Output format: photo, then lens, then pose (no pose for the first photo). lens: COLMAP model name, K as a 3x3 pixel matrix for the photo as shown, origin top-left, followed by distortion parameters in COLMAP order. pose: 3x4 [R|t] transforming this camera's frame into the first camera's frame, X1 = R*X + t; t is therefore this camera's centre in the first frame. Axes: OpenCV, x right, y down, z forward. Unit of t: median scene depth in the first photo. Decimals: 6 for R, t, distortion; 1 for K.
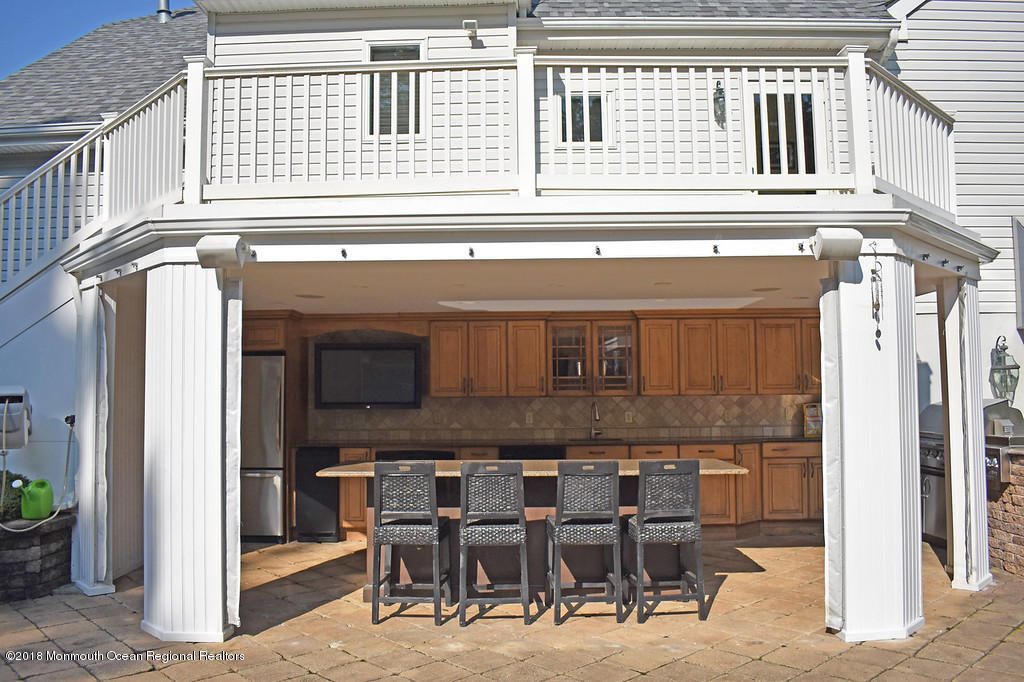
lens RADIAL K [[811.2, 0, 512.0], [0, 811.2, 341.0], [0, 0, 1]] dist [-0.083918, 0.007252]
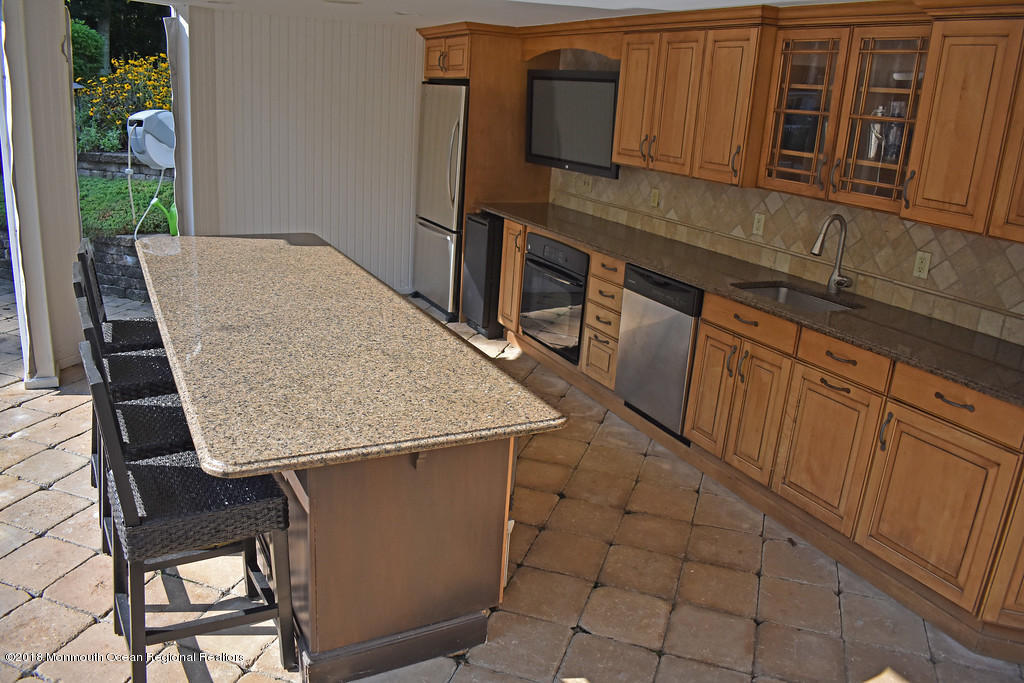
lens RADIAL K [[800.3, 0, 486.5], [0, 800.3, 337.6], [0, 0, 1]] dist [-0.081658, -0.000840]
pose [[0.458649, 0.293285, -0.838823, 0.402254], [-0.007414, 0.945195, 0.326423, -0.001742], [0.888586, -0.143495, 0.435687, 0.627145]]
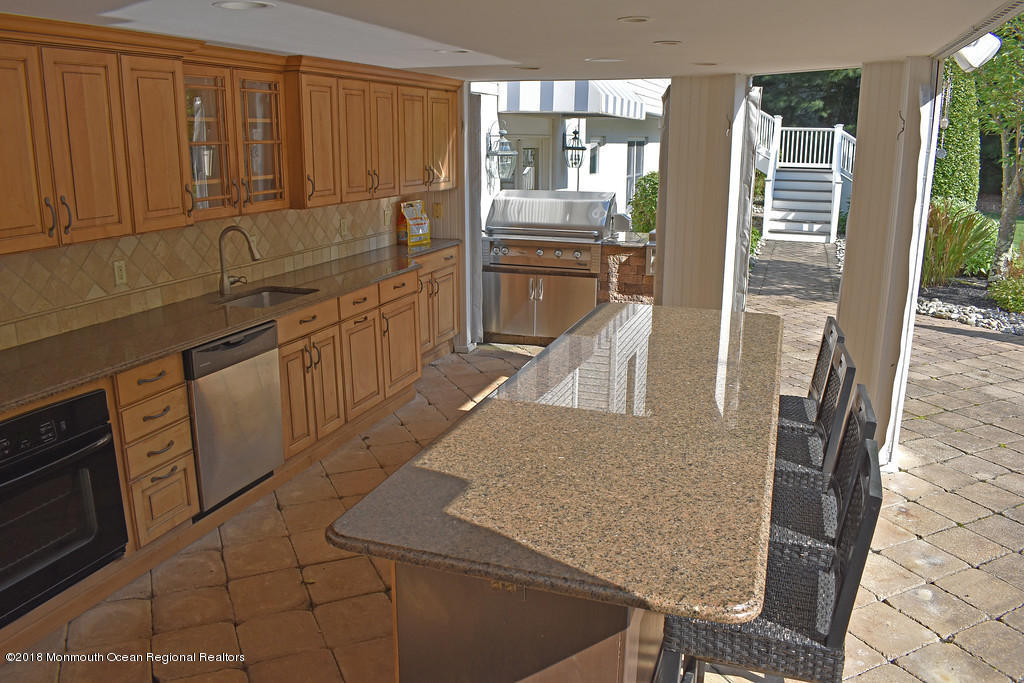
lens RADIAL K [[800.3, 0, 486.5], [0, 800.3, 337.6], [0, 0, 1]] dist [-0.081658, -0.000840]
pose [[0.338073, -0.222322, 0.914483, -0.338872], [-0.060192, 0.964599, 0.256759, 0.001954], [-0.939193, -0.141848, 0.312723, 0.673456]]
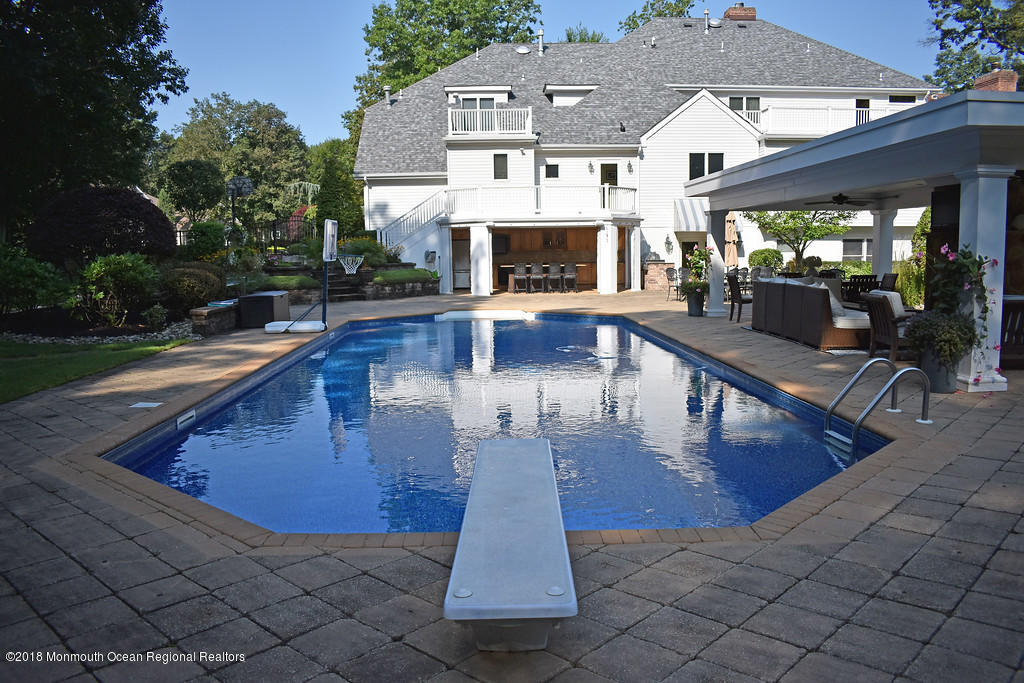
lens RADIAL K [[811.2, 0, 512.0], [0, 811.2, 341.5], [0, 0, 1]] dist [-0.083918, 0.007252]
pose [[0.997264, -0.017624, 0.071784, -0.357436], [0.004575, 0.984015, 0.178025, -0.178669], [-0.073774, -0.177210, 0.981404, -2.624546]]
